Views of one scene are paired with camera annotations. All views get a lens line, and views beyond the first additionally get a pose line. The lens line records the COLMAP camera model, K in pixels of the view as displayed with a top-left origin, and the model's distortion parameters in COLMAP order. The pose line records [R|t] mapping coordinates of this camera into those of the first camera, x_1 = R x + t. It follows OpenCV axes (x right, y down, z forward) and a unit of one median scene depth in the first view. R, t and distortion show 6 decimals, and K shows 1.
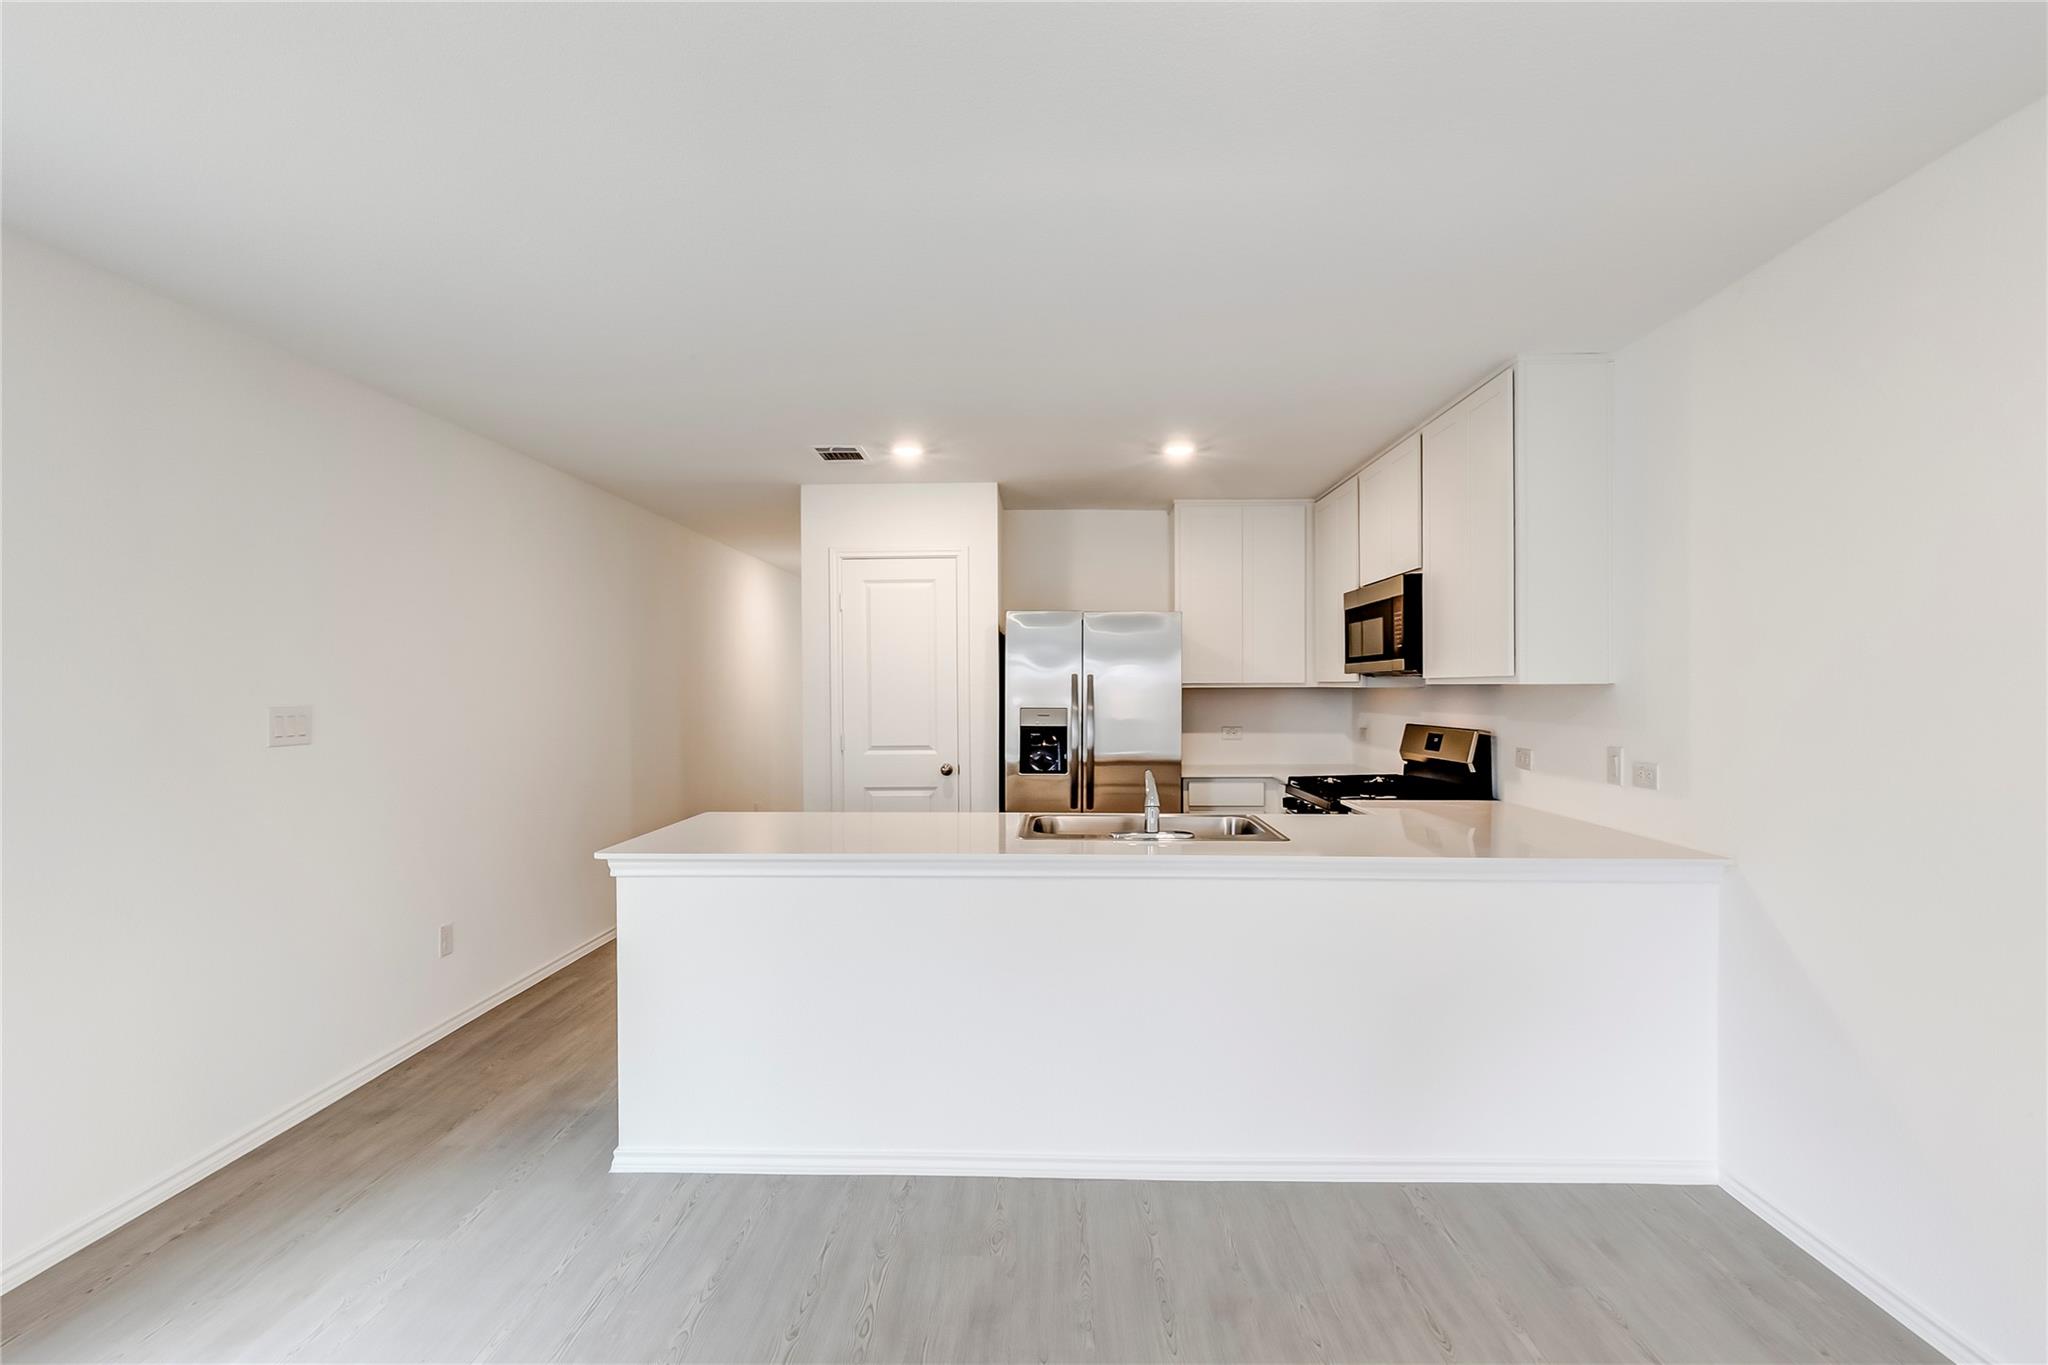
lens RADIAL K [[926.1, 0, 1024.0], [0, 926.1, 682.5], [0, 0, 1]] dist [0.000189, 0.000474]
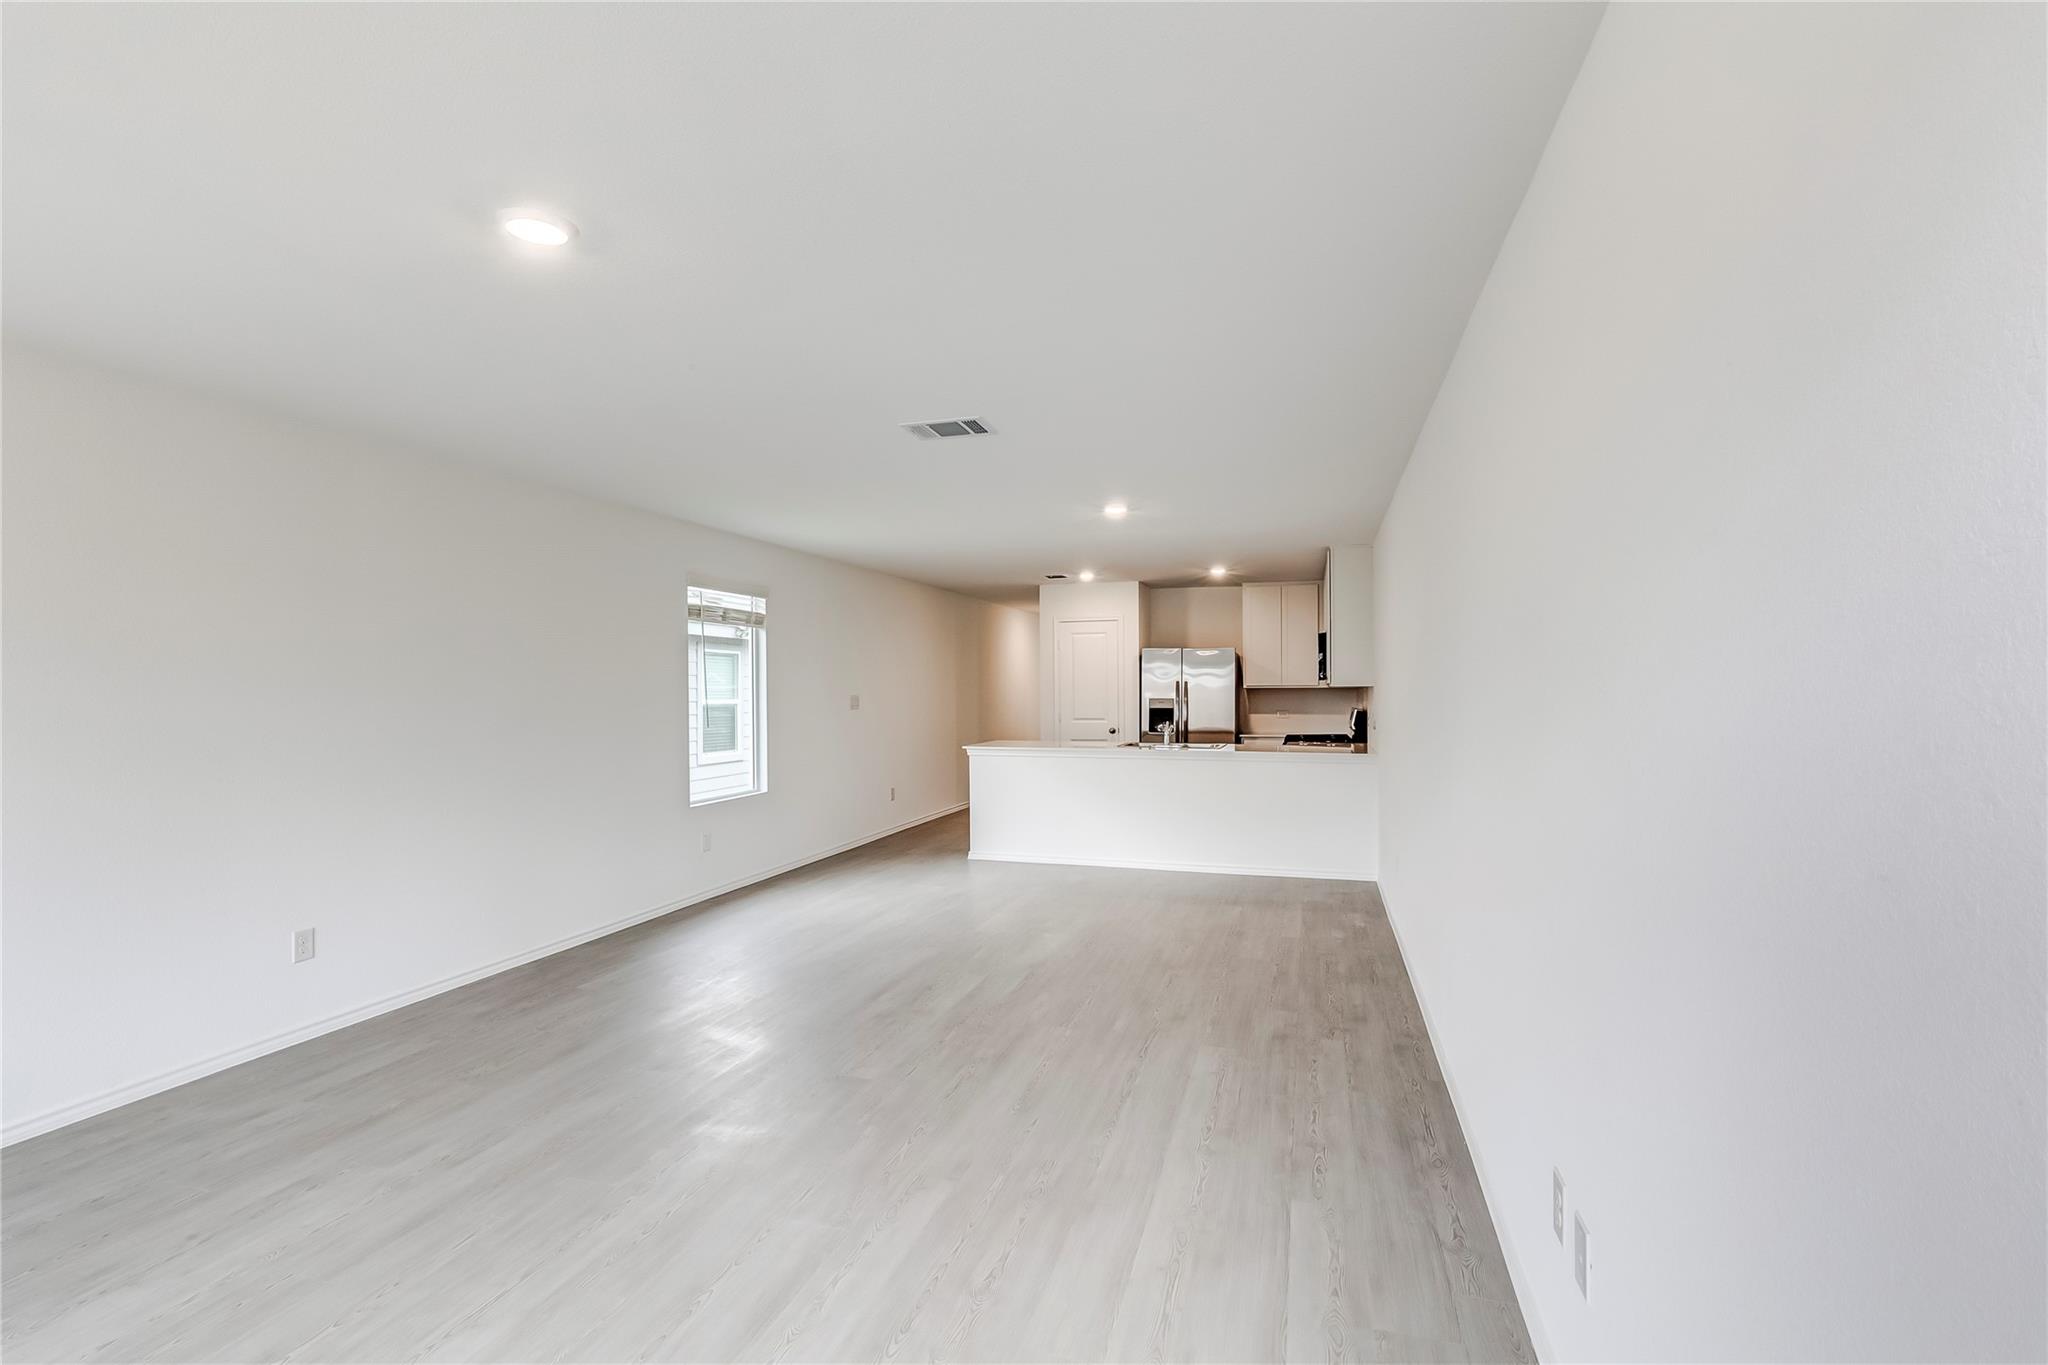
lens RADIAL K [[939.7, 0, 1037.0], [0, 939.7, 687.0], [0, 0, 1]] dist [-0.001250, 0.000126]
pose [[0.965044, -0.000508, -0.262088, 0.285127], [0.001675, 0.999990, 0.004232, -0.005534], [0.262083, -0.004523, 0.965035, -0.955019]]
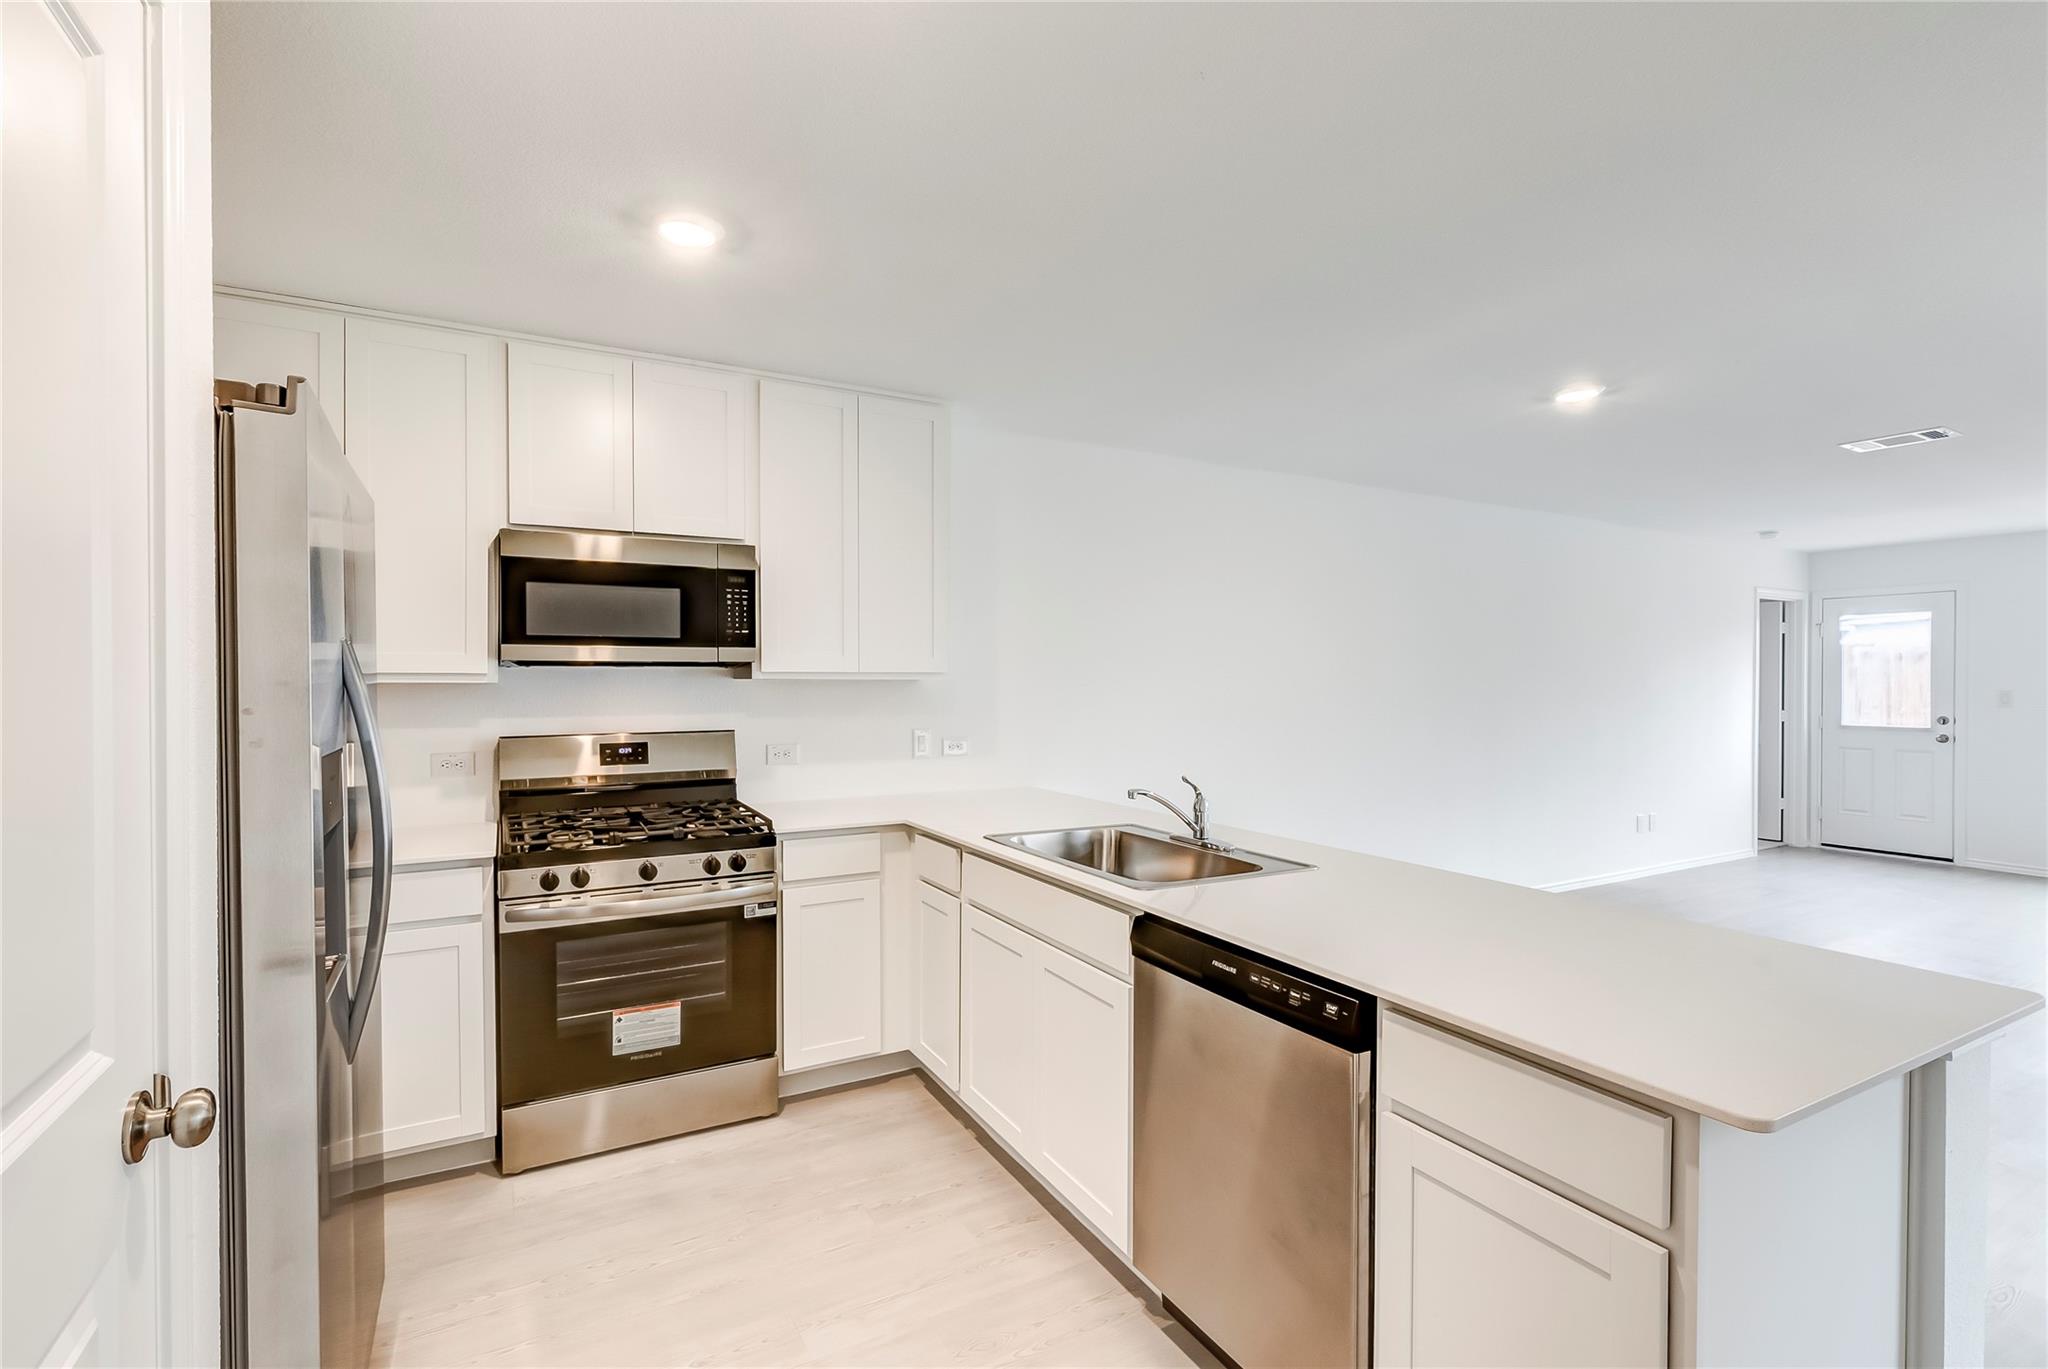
lens RADIAL K [[932.4, 0, 1024.2], [0, 932.4, 692.0], [0, 0, 1]] dist [-0.000330, -0.000062]
pose [[-0.512505, -0.009334, 0.858633, -0.342955], [-0.003407, 0.999955, 0.008836, 0.004541], [-0.858677, 0.001603, -0.512514, 0.971895]]
